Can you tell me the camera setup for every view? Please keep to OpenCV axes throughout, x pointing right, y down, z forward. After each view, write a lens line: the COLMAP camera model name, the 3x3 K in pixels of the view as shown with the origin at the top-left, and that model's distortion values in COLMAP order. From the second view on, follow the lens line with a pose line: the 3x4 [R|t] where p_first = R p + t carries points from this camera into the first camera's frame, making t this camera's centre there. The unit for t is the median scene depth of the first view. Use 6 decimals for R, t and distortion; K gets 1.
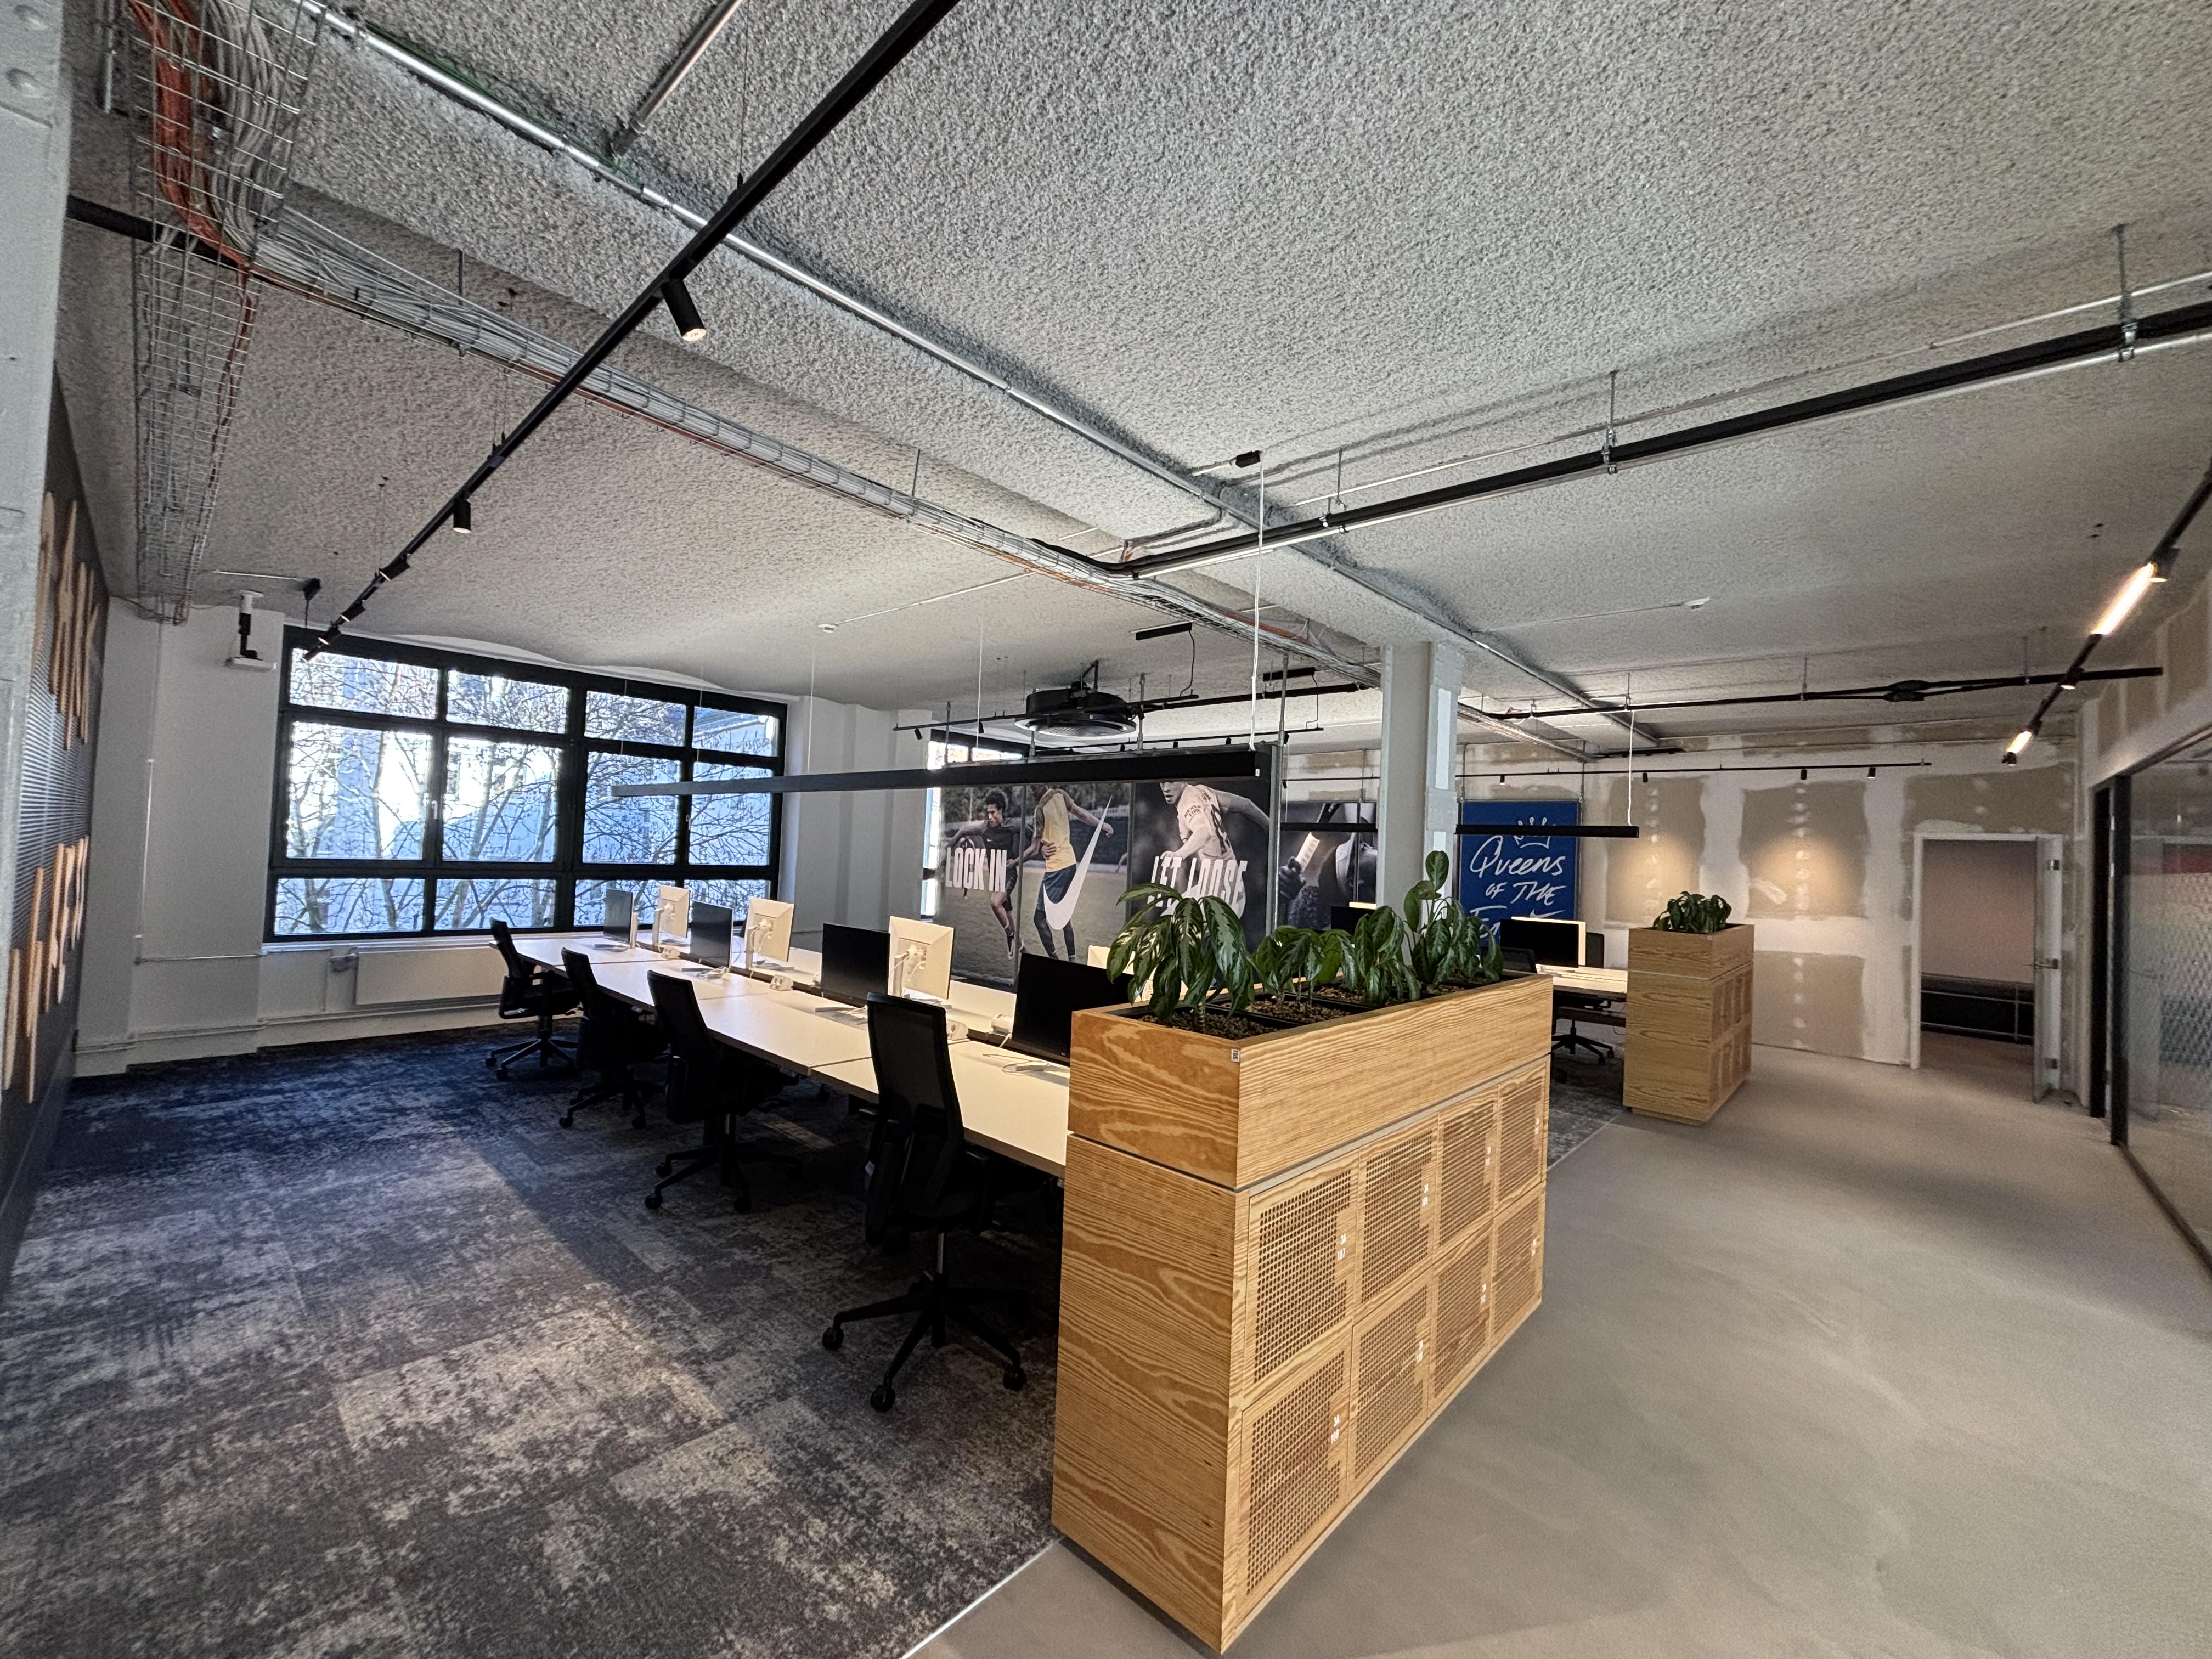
lens RADIAL K [[888.7, 0, 1116.8], [0, 888.7, 823.9], [0, 0, 1]] dist [-0.000226, -0.001002]
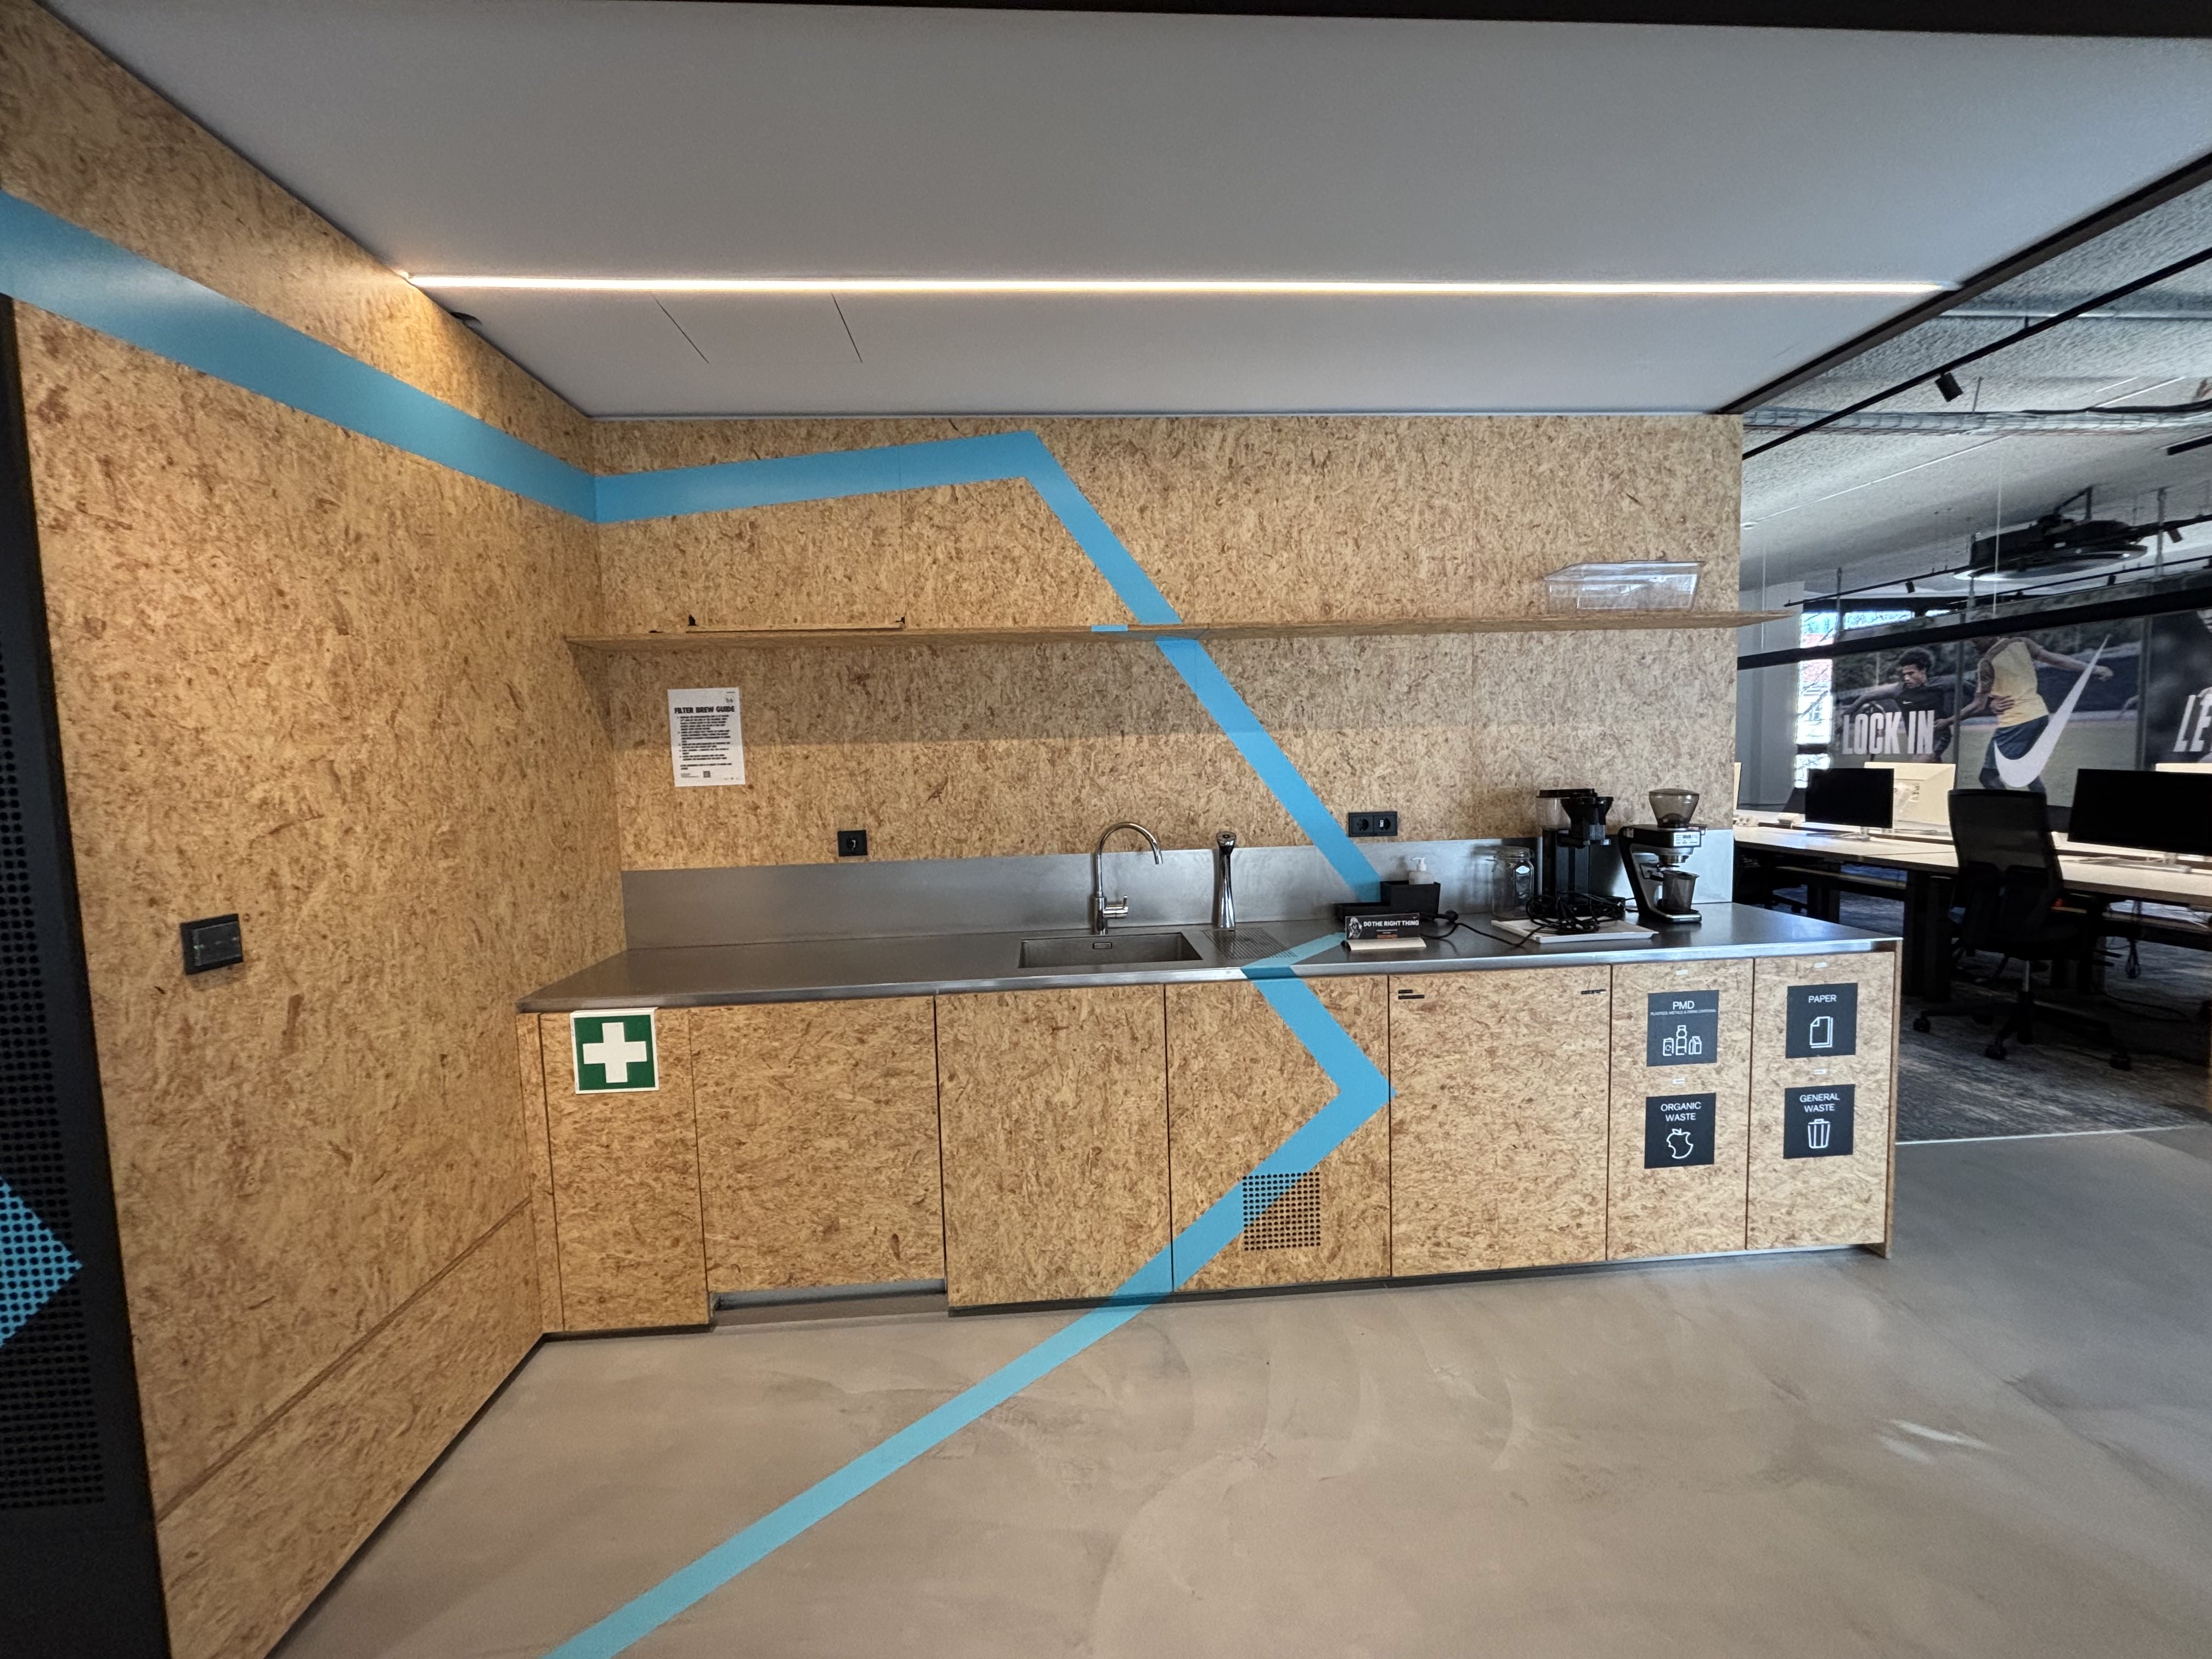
lens RADIAL K [[888.7, 0, 1095.9], [0, 888.7, 827.6], [0, 0, 1]] dist [-0.000226, -0.001002]
pose [[0.708029, -0.010176, -0.706110, -0.093481], [0.082322, 0.994268, 0.068216, 0.016093], [0.701369, -0.106427, 0.704808, -0.357292]]
